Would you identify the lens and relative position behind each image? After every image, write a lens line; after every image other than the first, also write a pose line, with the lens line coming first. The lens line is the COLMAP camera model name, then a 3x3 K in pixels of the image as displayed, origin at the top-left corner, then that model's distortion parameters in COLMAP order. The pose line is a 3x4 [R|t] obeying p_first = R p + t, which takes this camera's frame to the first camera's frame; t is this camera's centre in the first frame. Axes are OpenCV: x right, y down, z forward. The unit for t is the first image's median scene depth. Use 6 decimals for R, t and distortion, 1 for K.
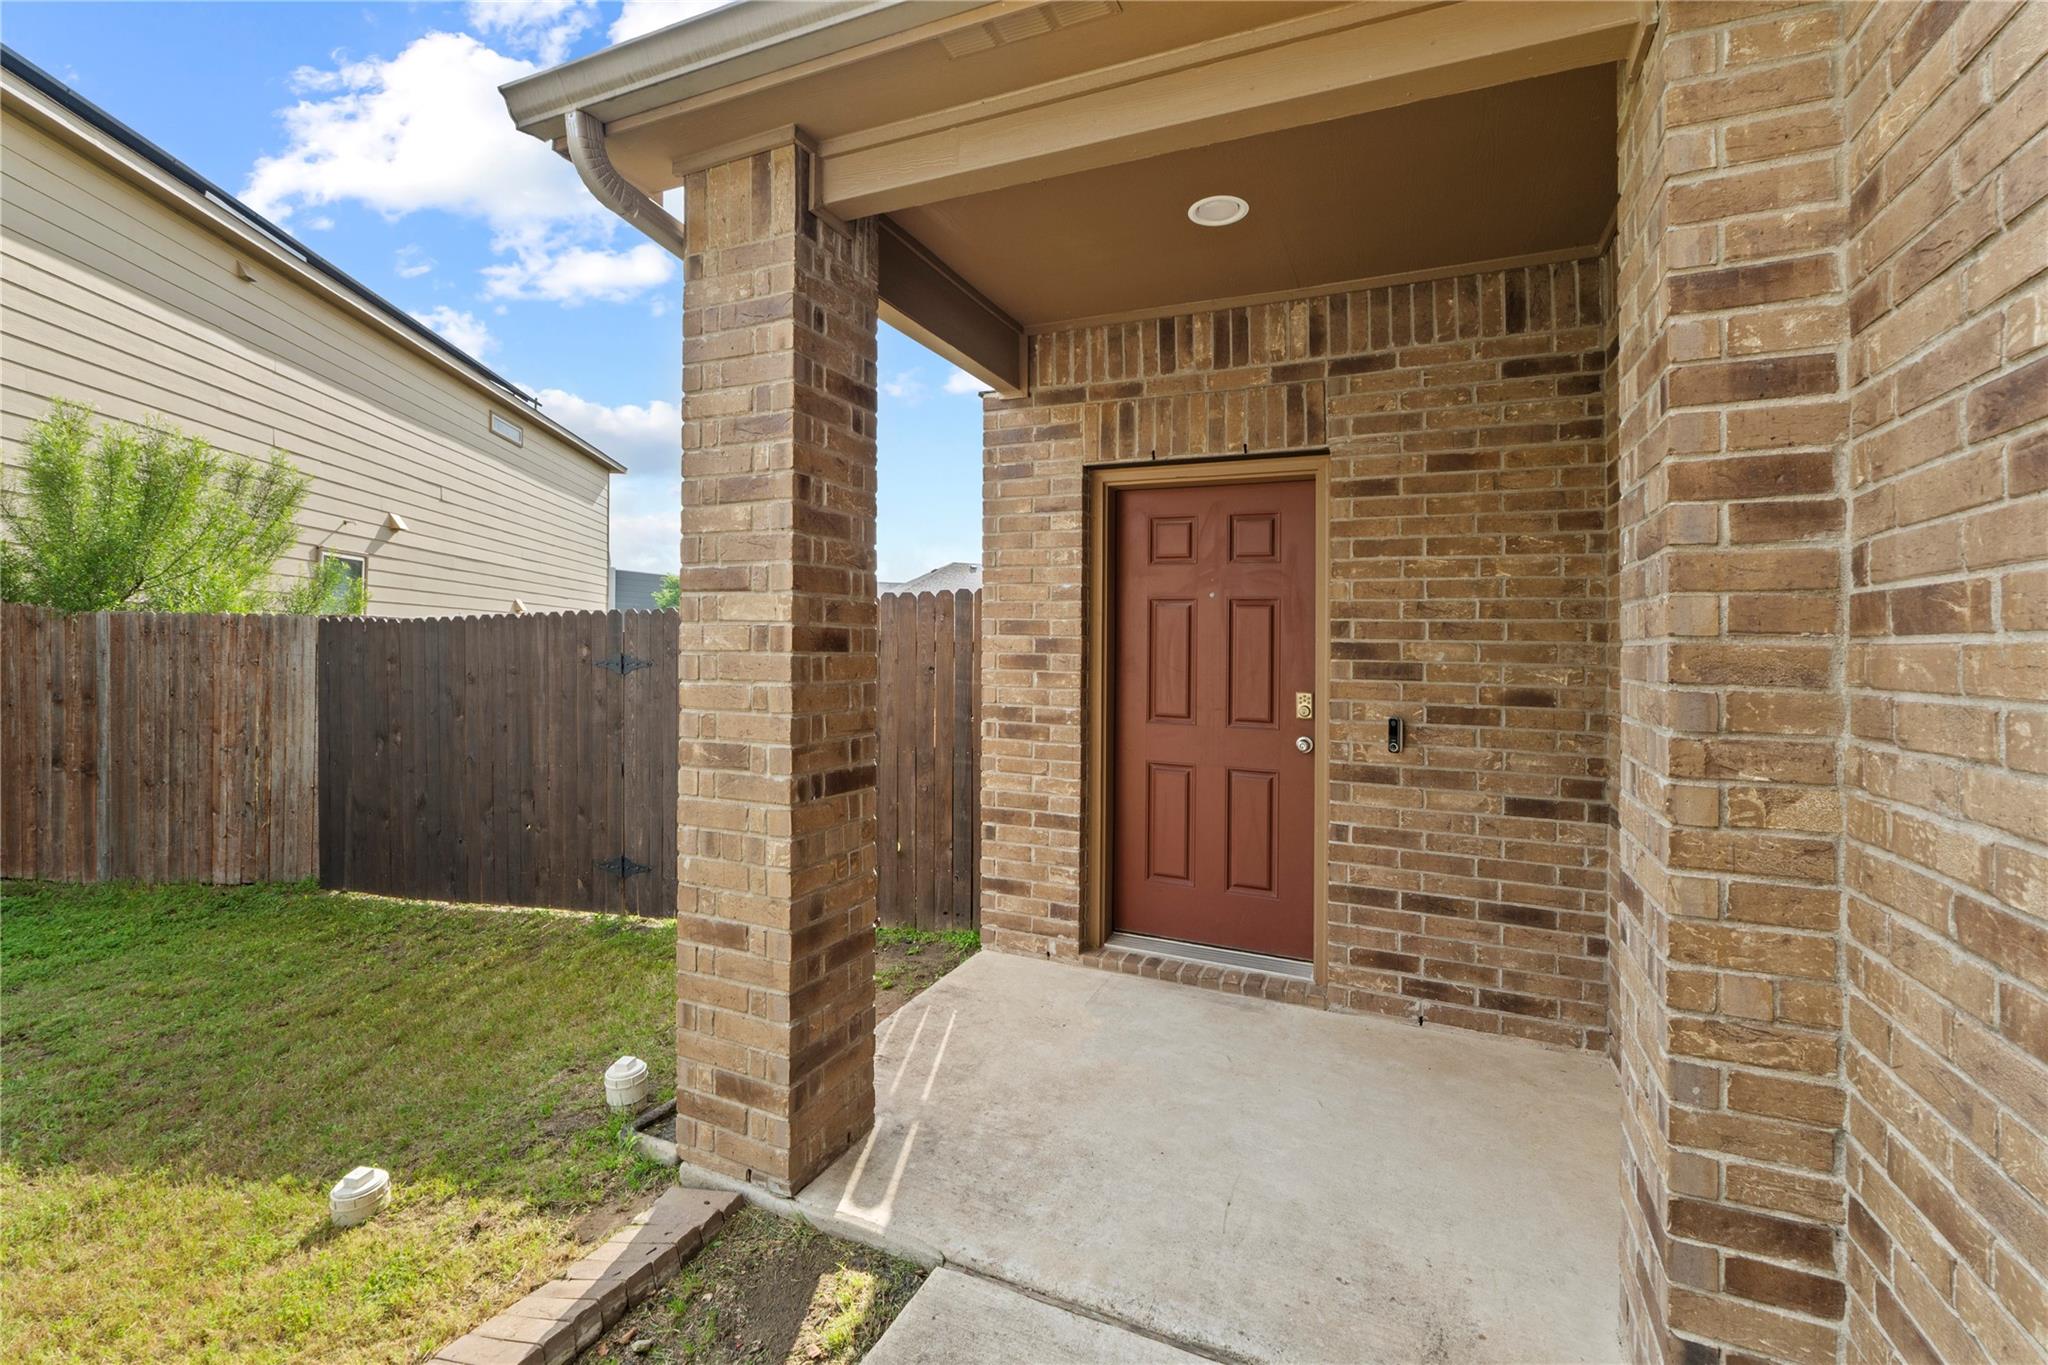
lens RADIAL K [[880.4, 0, 1022.6], [0, 880.4, 660.3], [0, 0, 1]] dist [-0.019875, -0.000192]
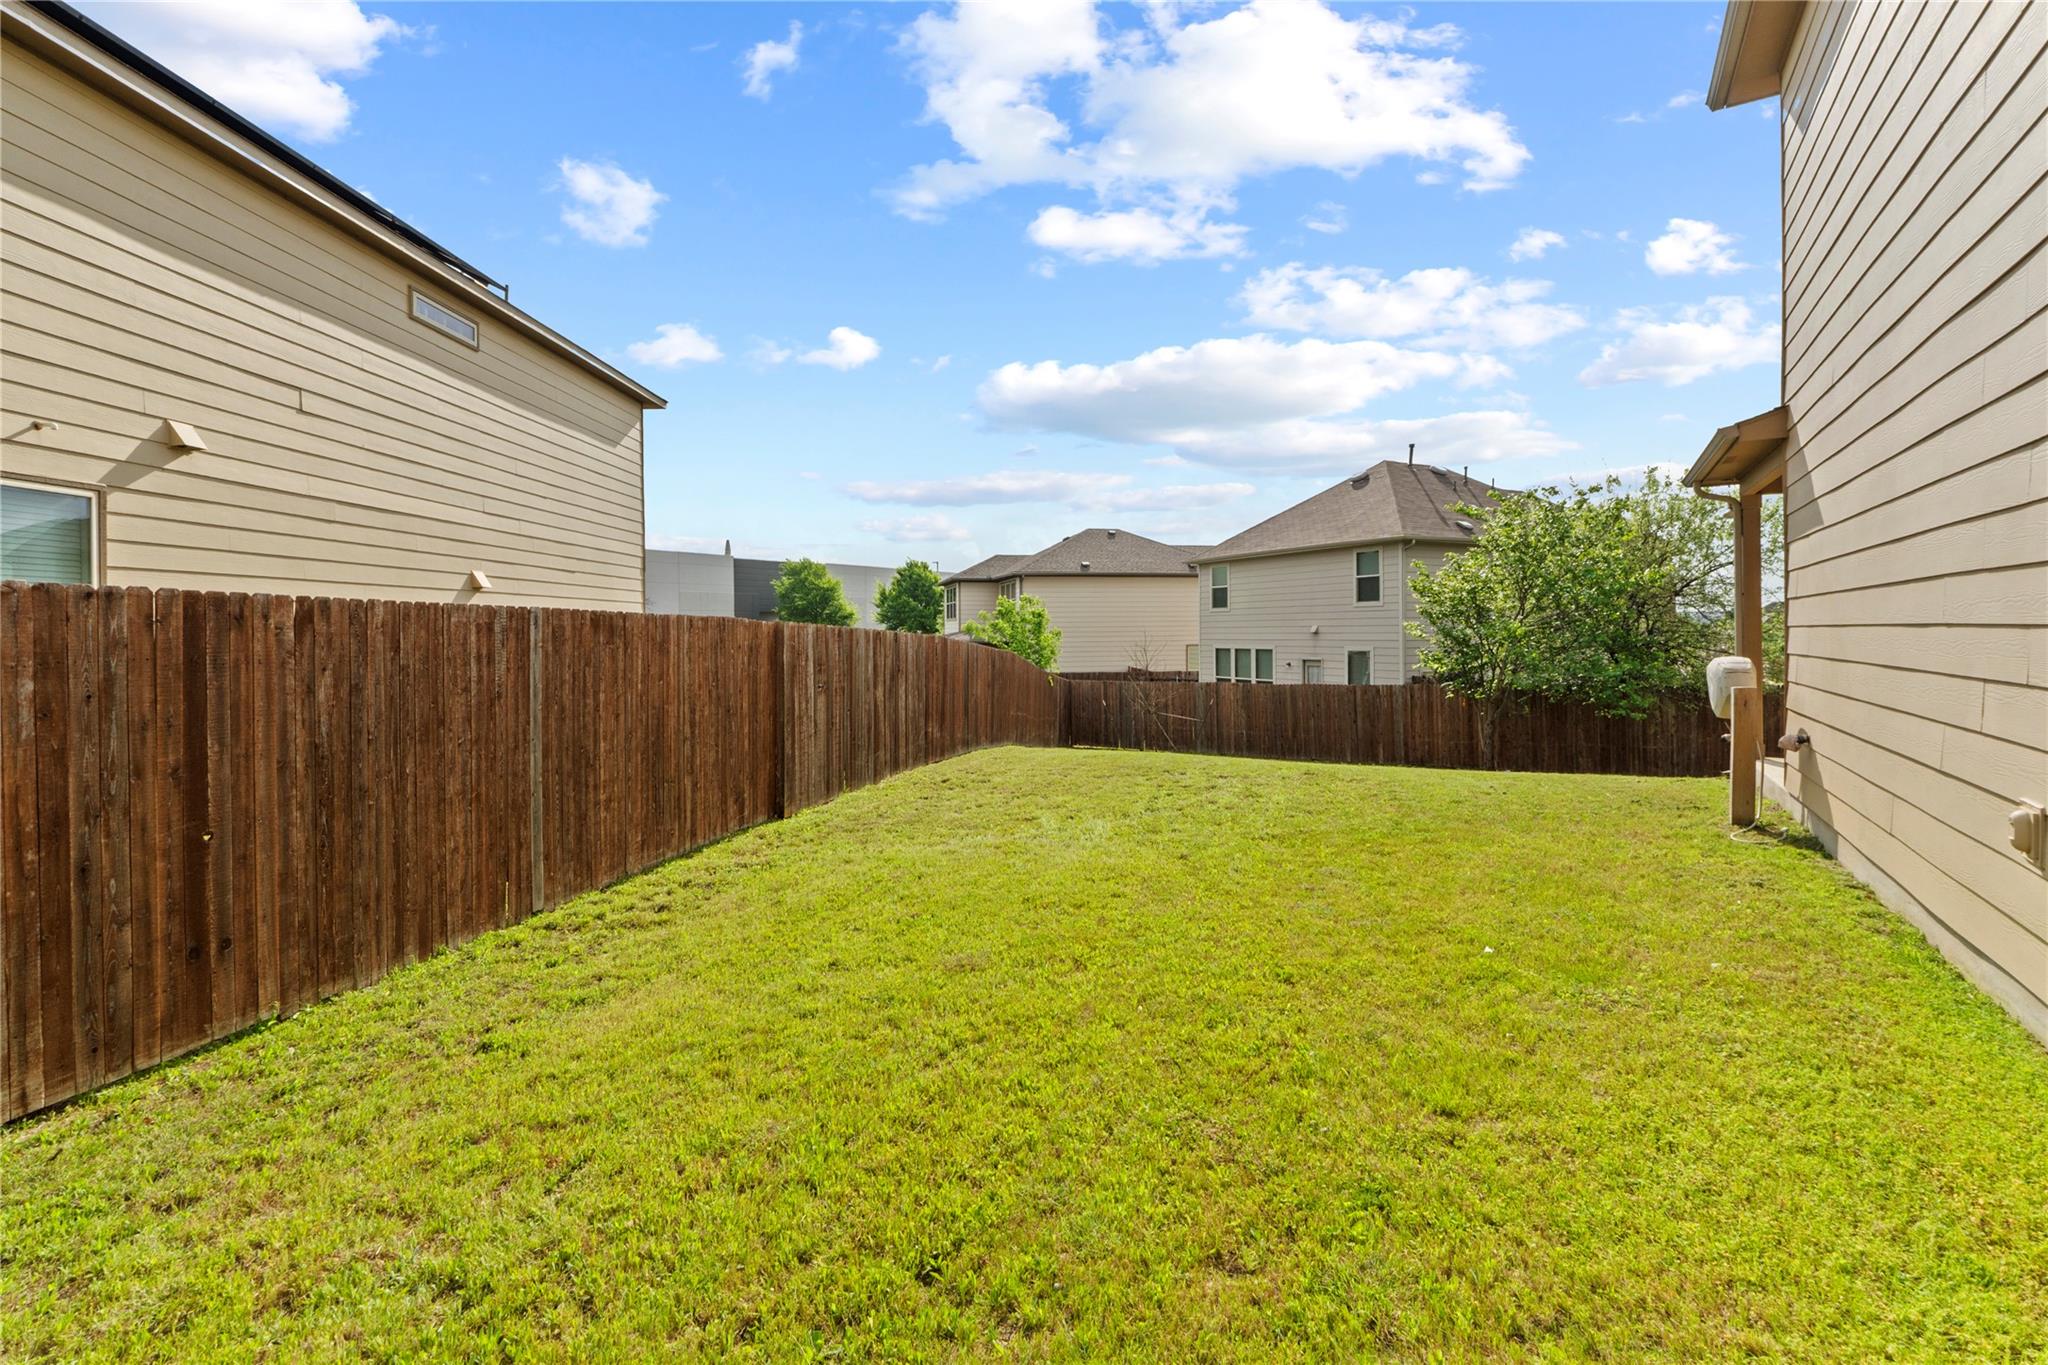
lens RADIAL K [[880.4, 0, 1022.6], [0, 880.4, 660.3], [0, 0, 1]] dist [-0.019875, -0.000192]
pose [[0.988617, -0.013046, -0.149887, -0.050911], [0.015718, 0.999738, 0.016656, -0.004826], [0.149631, -0.018822, 0.988563, 0.395633]]
